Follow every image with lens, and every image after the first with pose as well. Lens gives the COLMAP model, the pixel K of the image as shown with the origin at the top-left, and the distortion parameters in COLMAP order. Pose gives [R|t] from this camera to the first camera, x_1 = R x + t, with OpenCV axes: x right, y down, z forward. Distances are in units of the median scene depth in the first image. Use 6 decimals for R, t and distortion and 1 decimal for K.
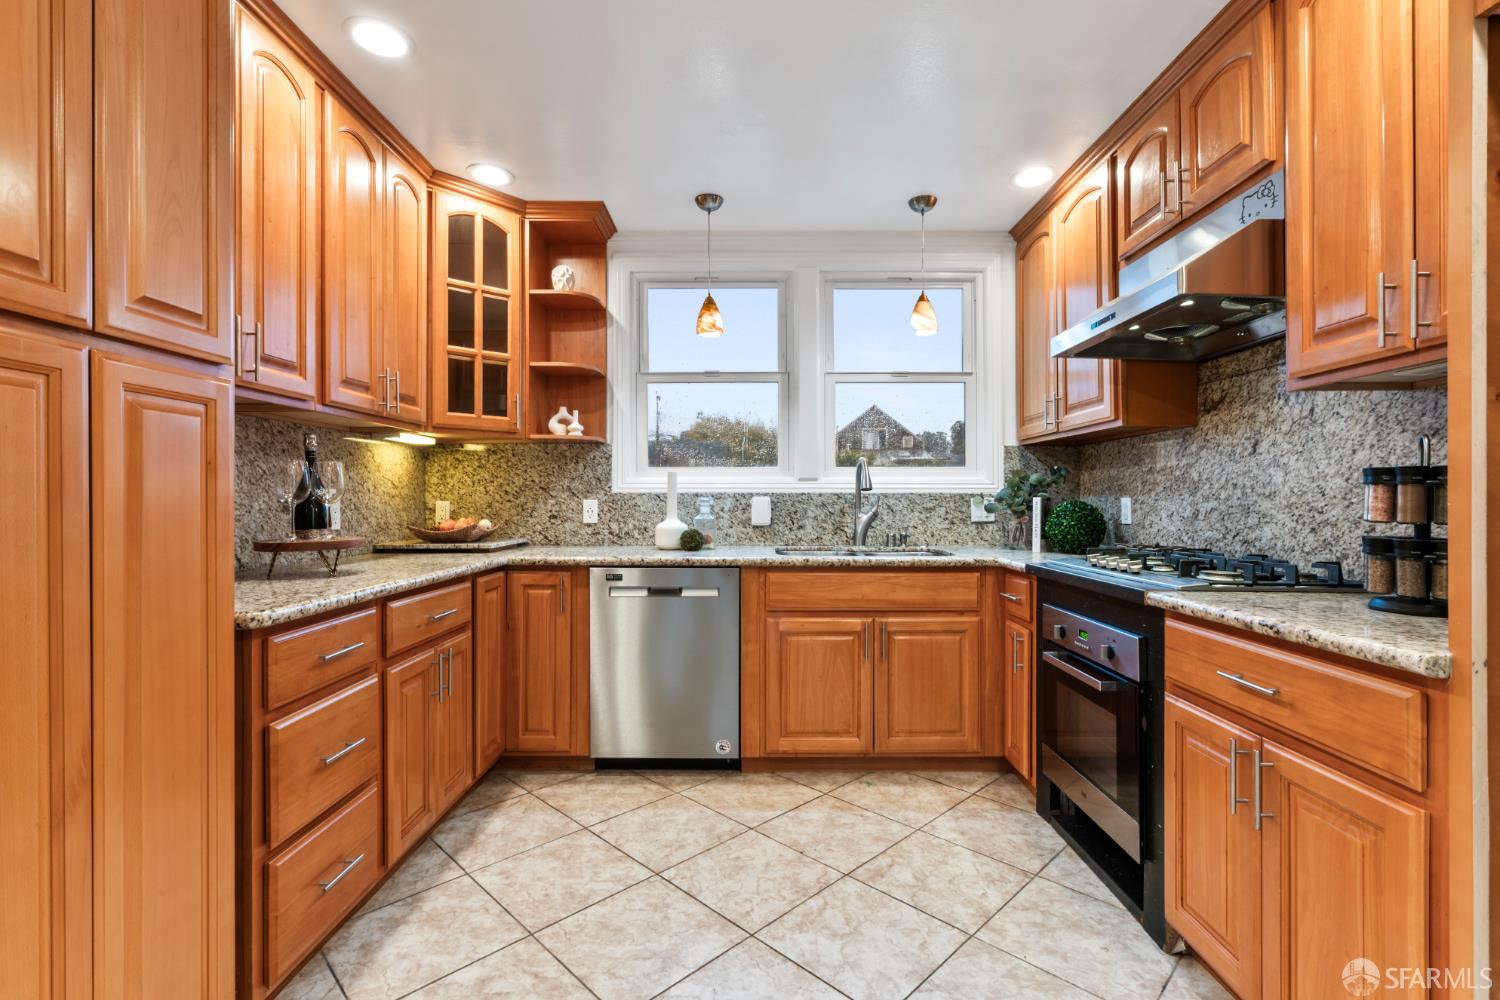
lens RADIAL K [[683.5, 0, 750.2], [0, 683.5, 495.6], [0, 0, 1]] dist [-0.006642, 0.003993]
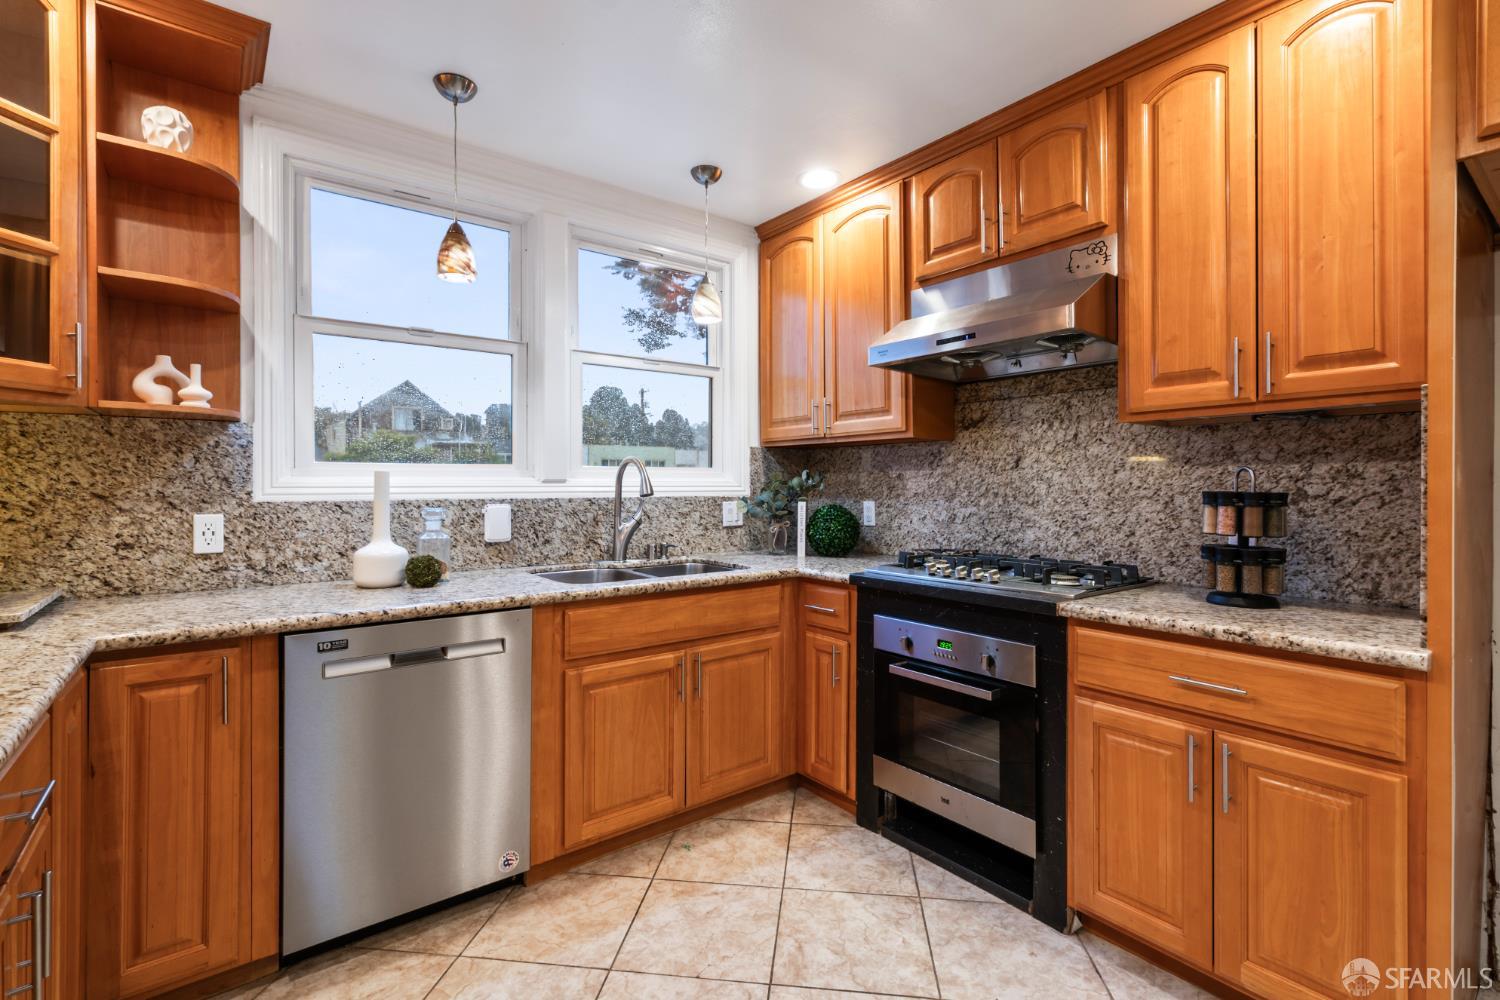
lens RADIAL K [[683.5, 0, 750.3], [0, 683.5, 484.9], [0, 0, 1]] dist [-0.006642, 0.003993]
pose [[0.787373, -0.000637, 0.616476, -0.278377], [-0.003157, 0.999982, 0.005065, -0.029521], [-0.616469, -0.005934, 0.787357, 0.283985]]
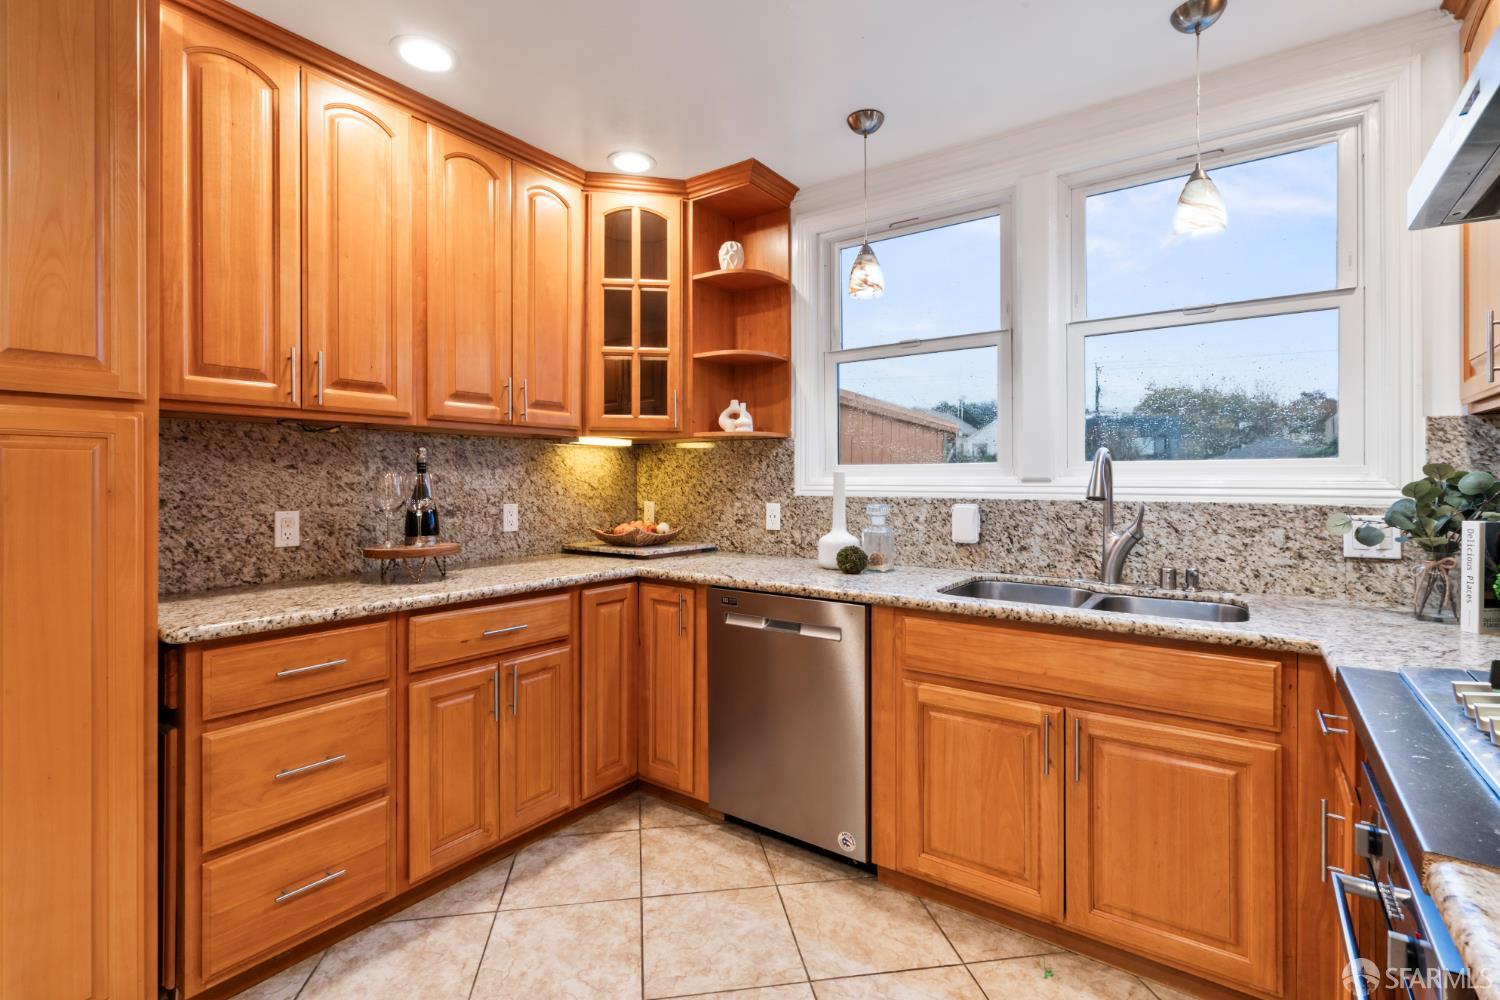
lens RADIAL K [[683.5, 0, 749.9], [0, 683.5, 481.6], [0, 0, 1]] dist [-0.006642, 0.003993]
pose [[0.814946, 0.002141, -0.579533, 0.306261], [-0.000116, 0.999994, 0.003530, -0.030314], [0.579537, -0.002810, 0.814941, 0.325867]]
